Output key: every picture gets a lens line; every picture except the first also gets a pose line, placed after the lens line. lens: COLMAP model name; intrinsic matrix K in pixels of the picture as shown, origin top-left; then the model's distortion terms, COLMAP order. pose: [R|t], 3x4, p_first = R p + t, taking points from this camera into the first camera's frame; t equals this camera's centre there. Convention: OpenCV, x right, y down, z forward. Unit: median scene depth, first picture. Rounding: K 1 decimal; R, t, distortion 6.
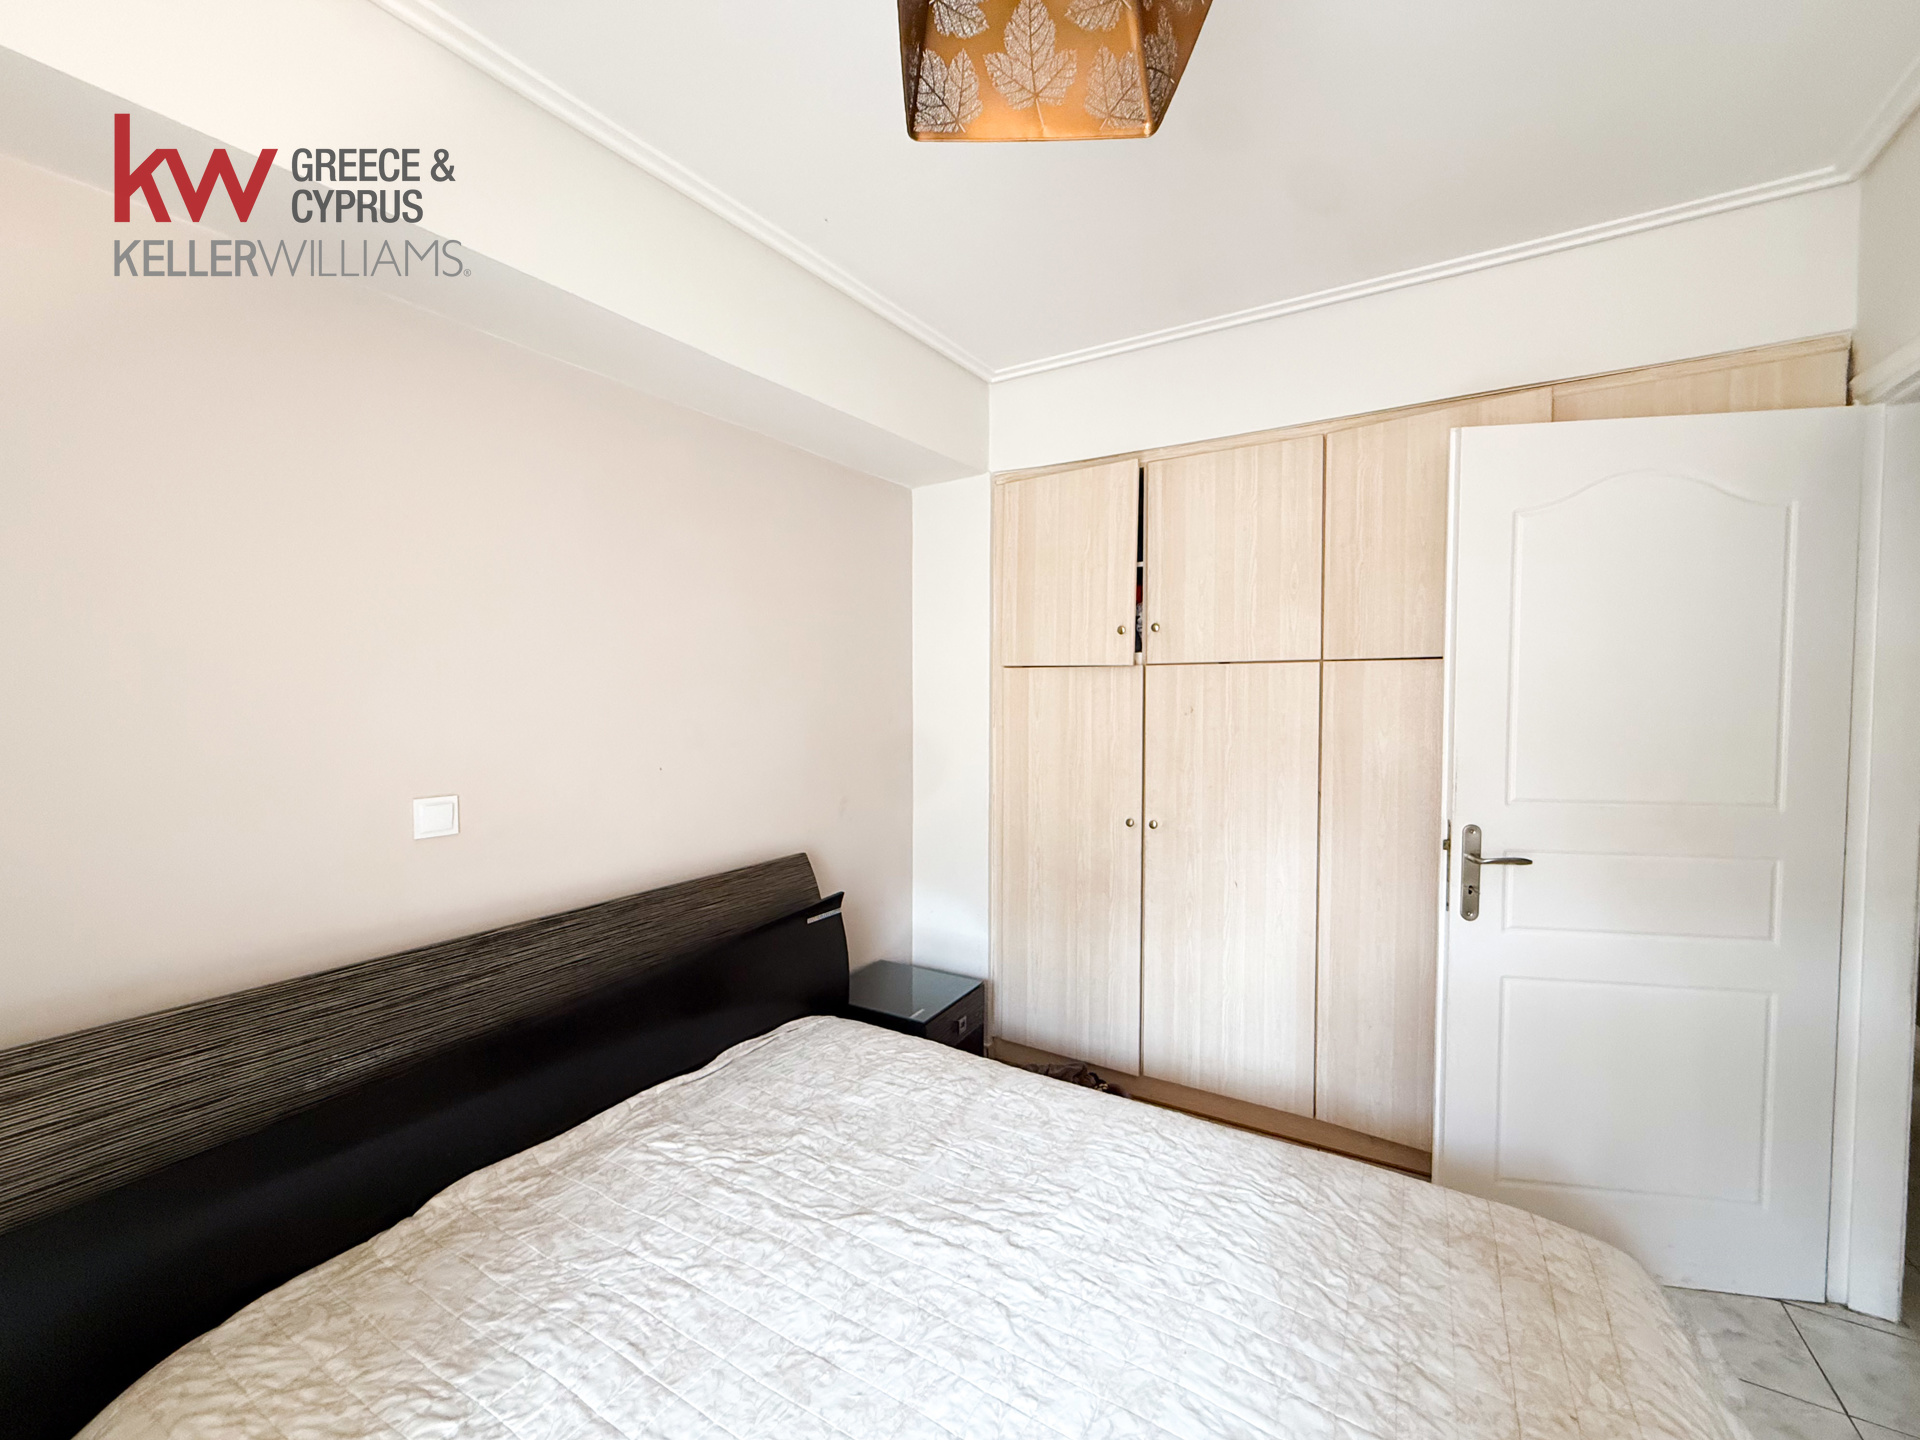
lens RADIAL K [[770.4, 0, 958.2], [0, 770.4, 720.3], [0, 0, 1]] dist [0.000176, -0.000148]
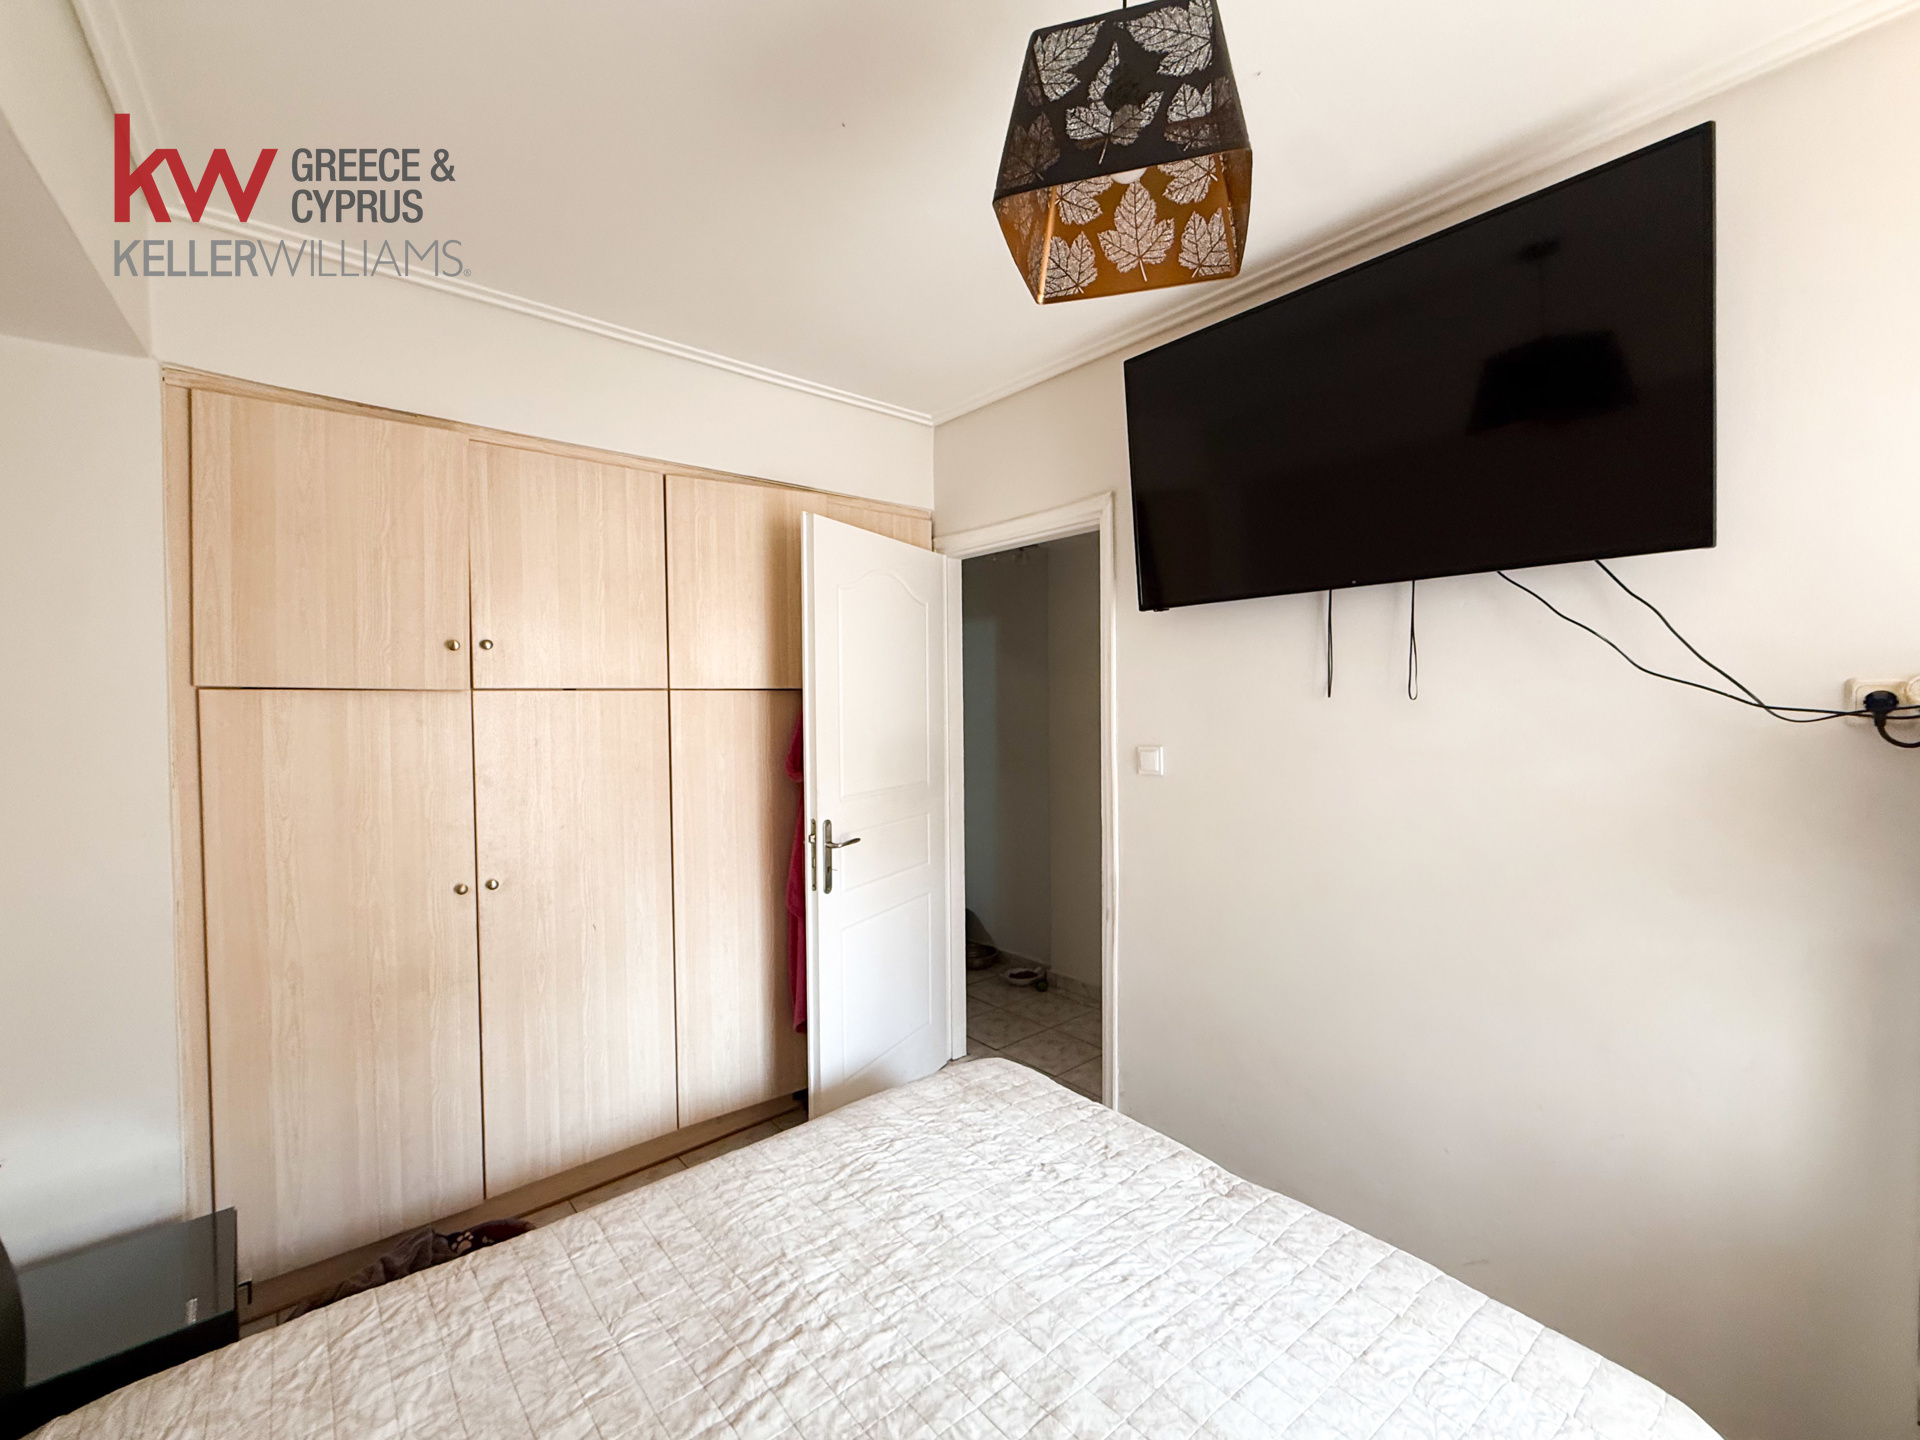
lens RADIAL K [[796.2, 0, 952.5], [0, 796.2, 721.2], [0, 0, 1]] dist [0.002120, 0.000008]
pose [[0.320043, -0.024300, 0.947091, -0.581661], [0.043622, 0.998989, 0.010891, -0.039473], [-0.946398, 0.037829, 0.320779, 0.390492]]
